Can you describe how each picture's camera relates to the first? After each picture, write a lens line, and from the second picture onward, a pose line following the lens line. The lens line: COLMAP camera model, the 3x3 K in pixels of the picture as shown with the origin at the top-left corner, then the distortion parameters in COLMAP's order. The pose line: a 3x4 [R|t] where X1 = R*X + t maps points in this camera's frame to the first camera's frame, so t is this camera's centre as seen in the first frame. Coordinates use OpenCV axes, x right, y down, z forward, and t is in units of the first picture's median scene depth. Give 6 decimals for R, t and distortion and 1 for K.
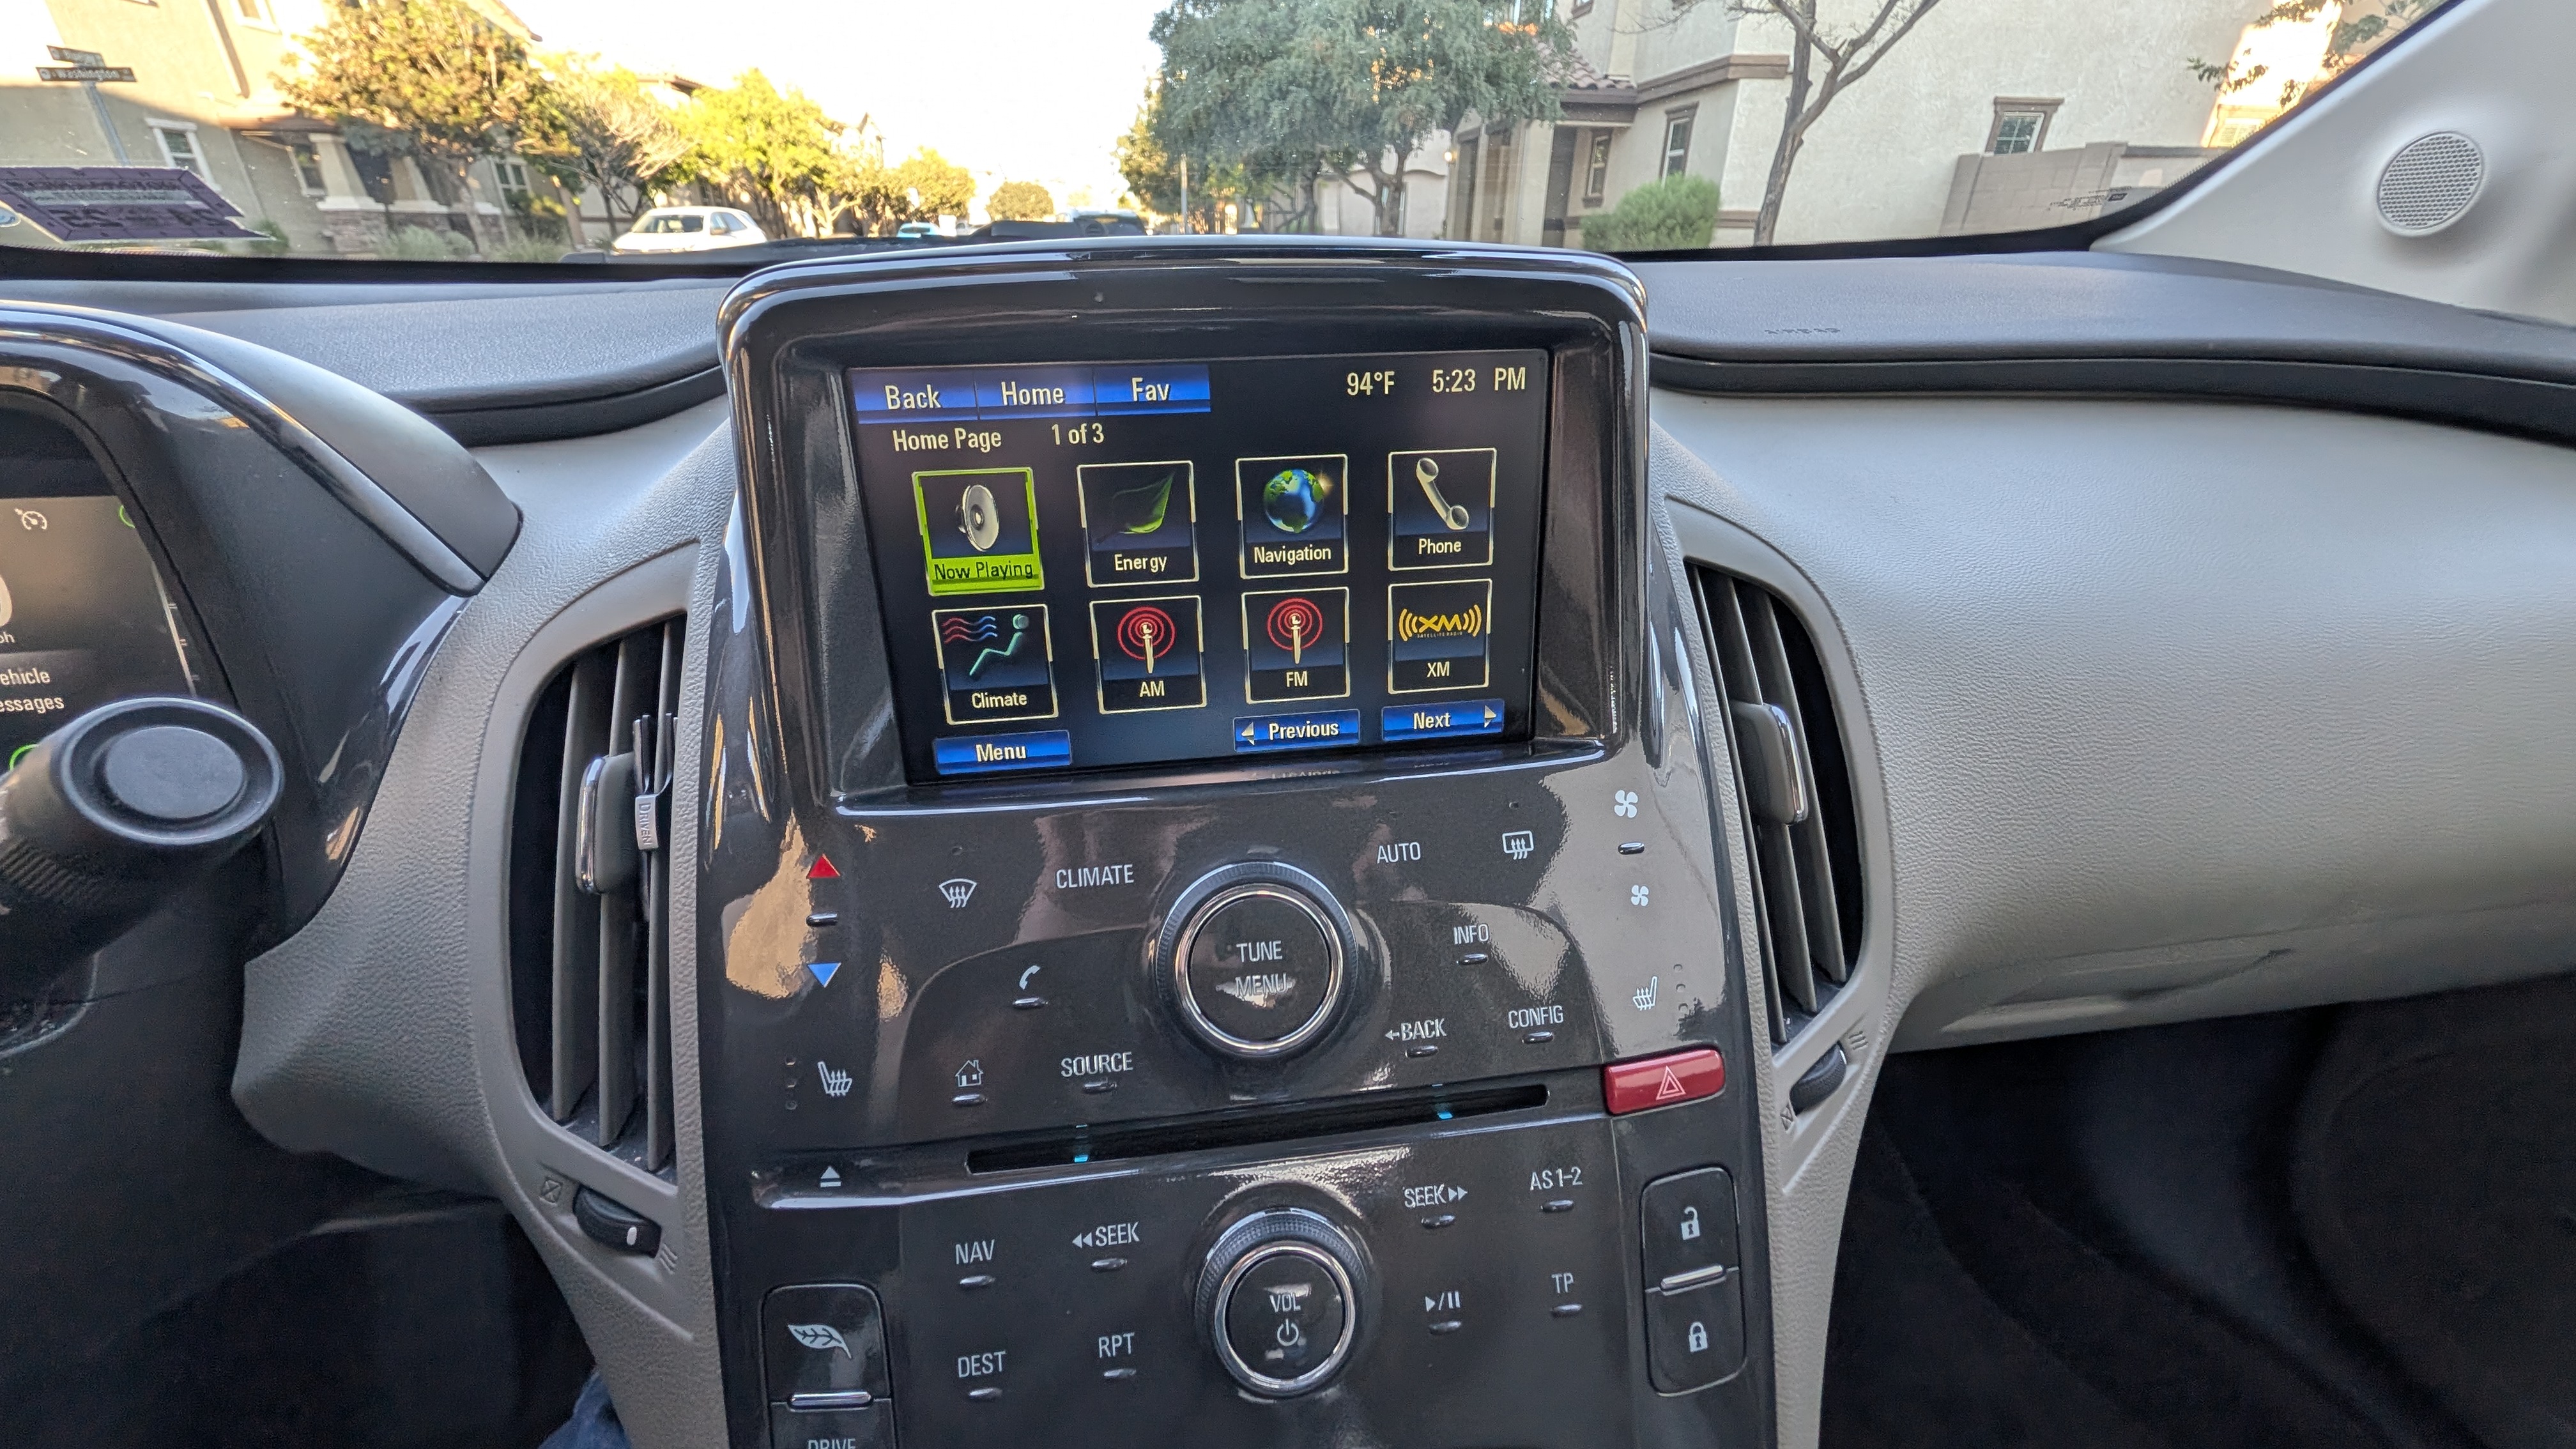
lens RADIAL K [[940.1, 0, 1277.6], [0, 940.1, 723.4], [0, 0, 1]] dist [0.000584, 0.000313]
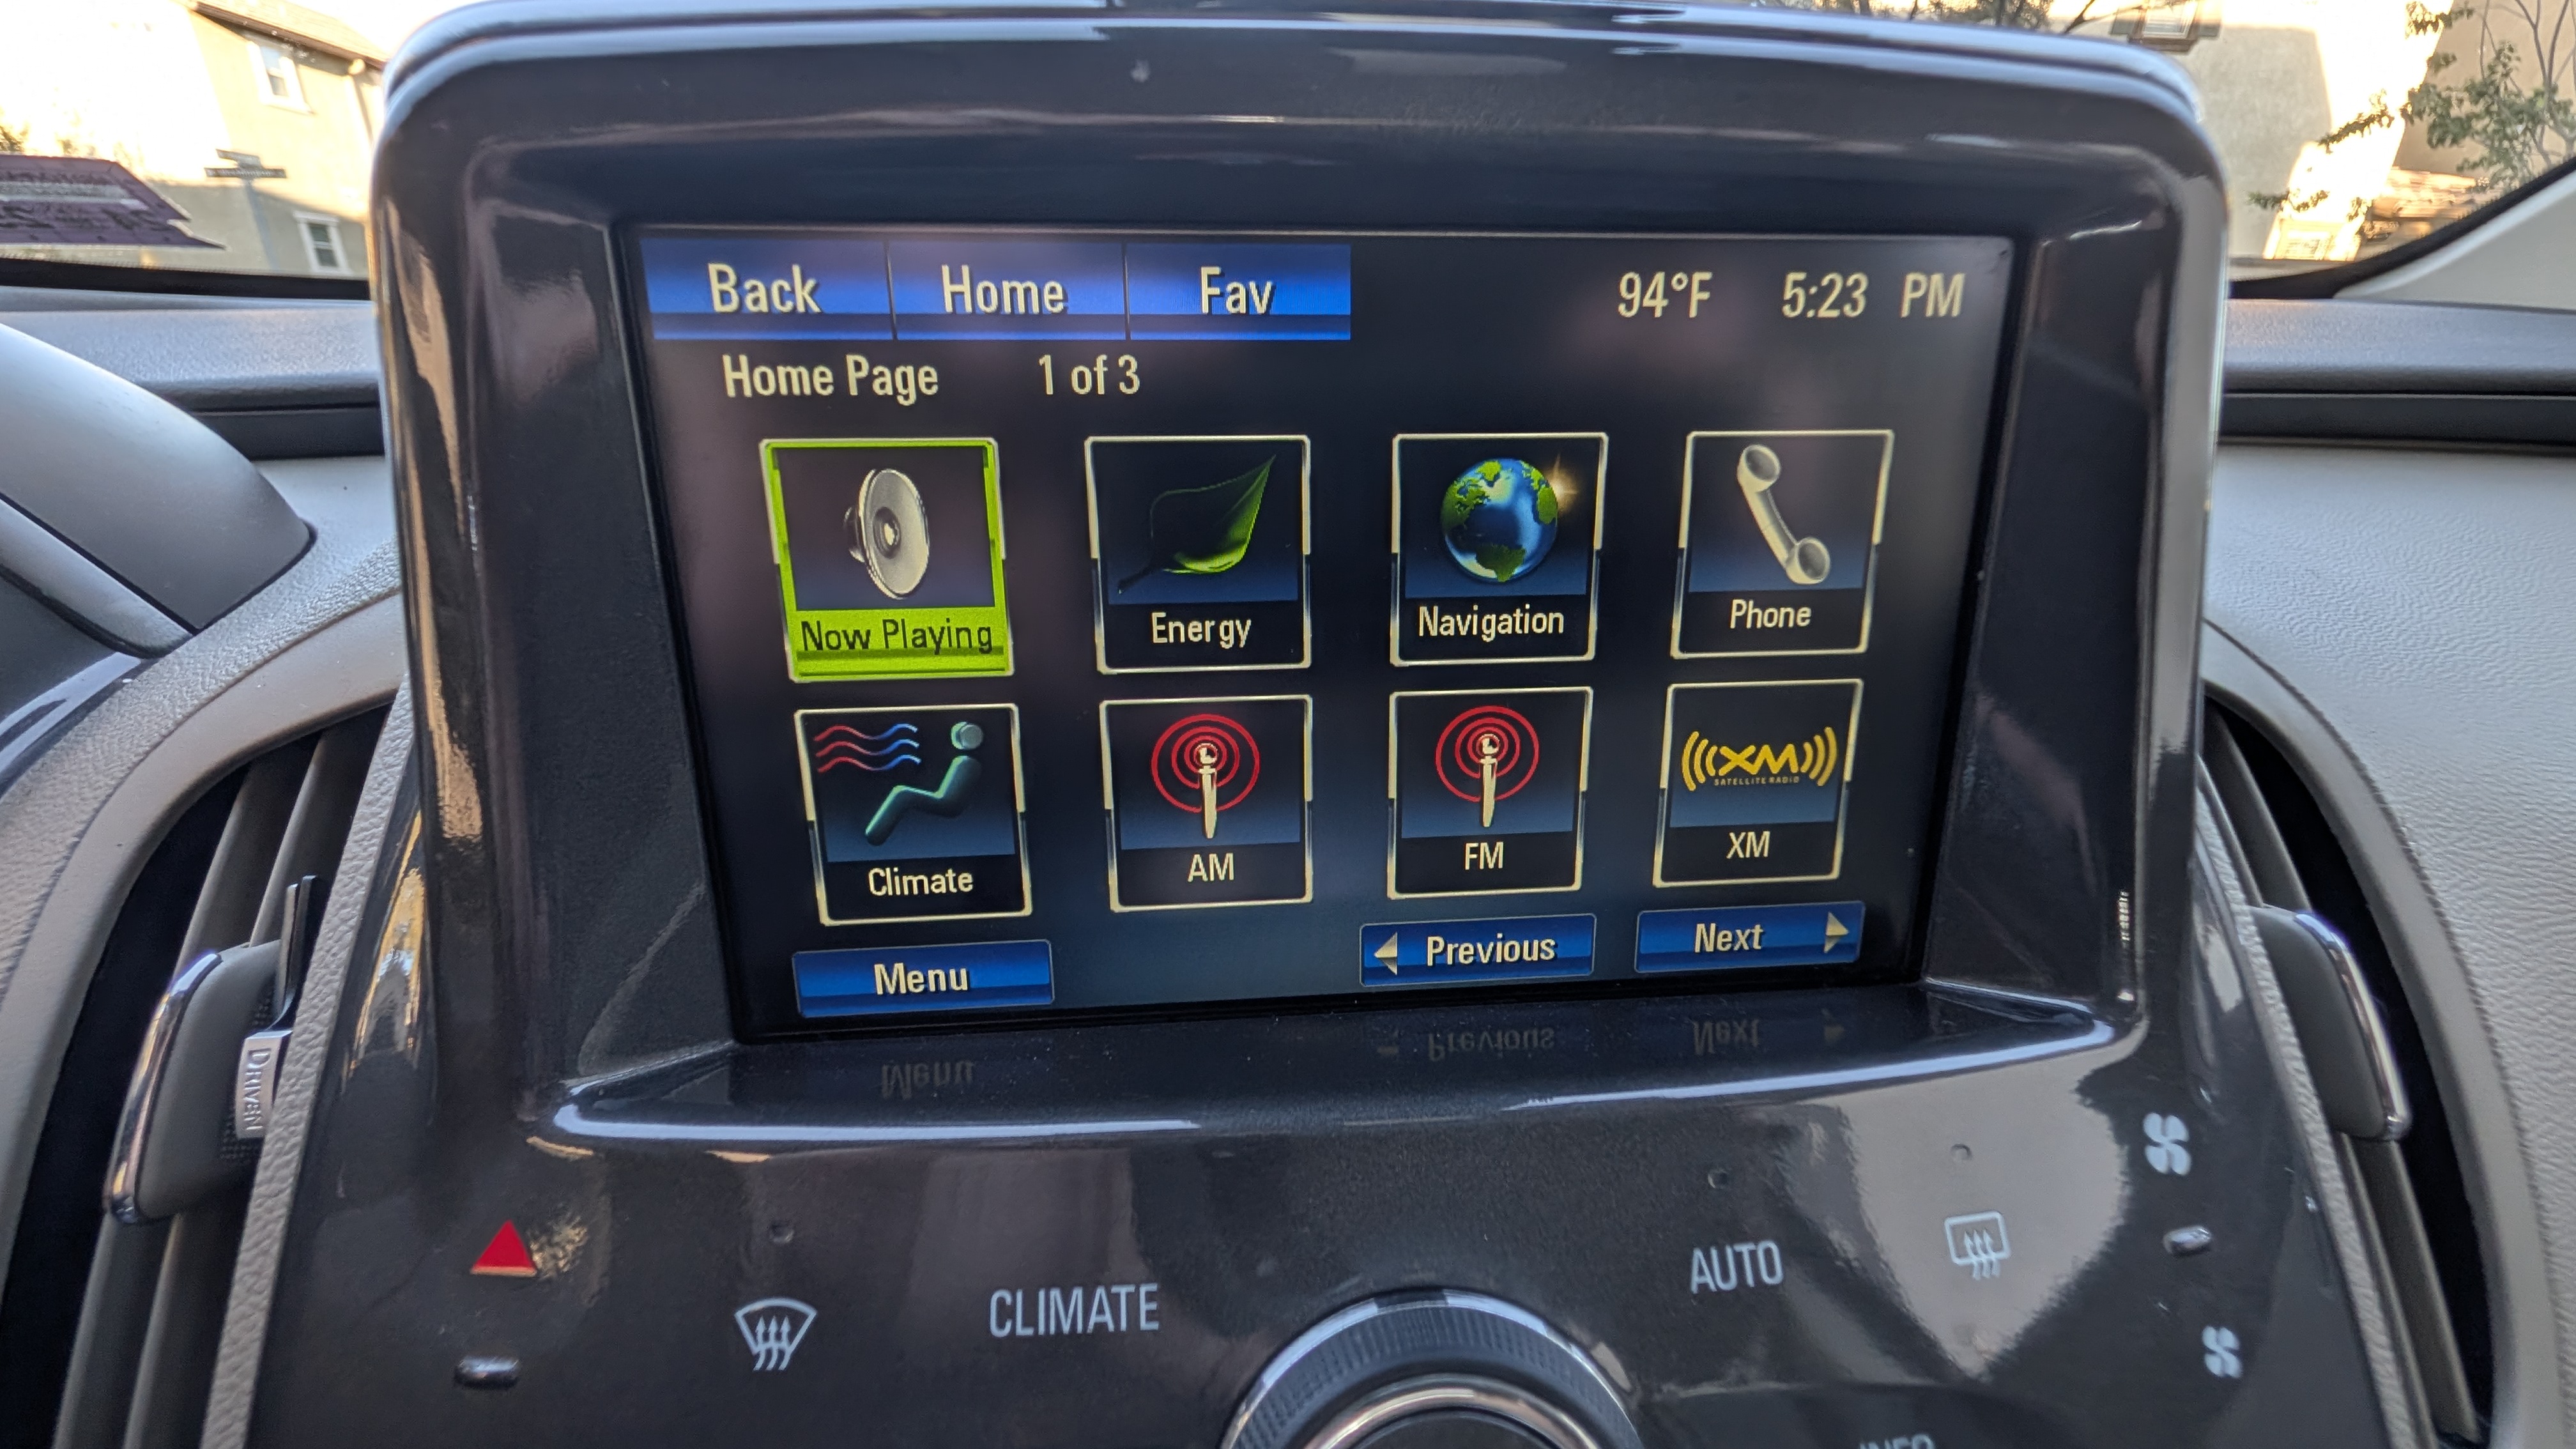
lens RADIAL K [[940.1, 0, 1292.5], [0, 940.1, 732.2], [0, 0, 1]] dist [0.000584, 0.000313]
pose [[0.999072, 0.030976, -0.029936, -0.077176], [-0.033219, 0.996434, -0.077557, -0.075274], [0.027427, 0.078480, 0.996538, 0.484390]]
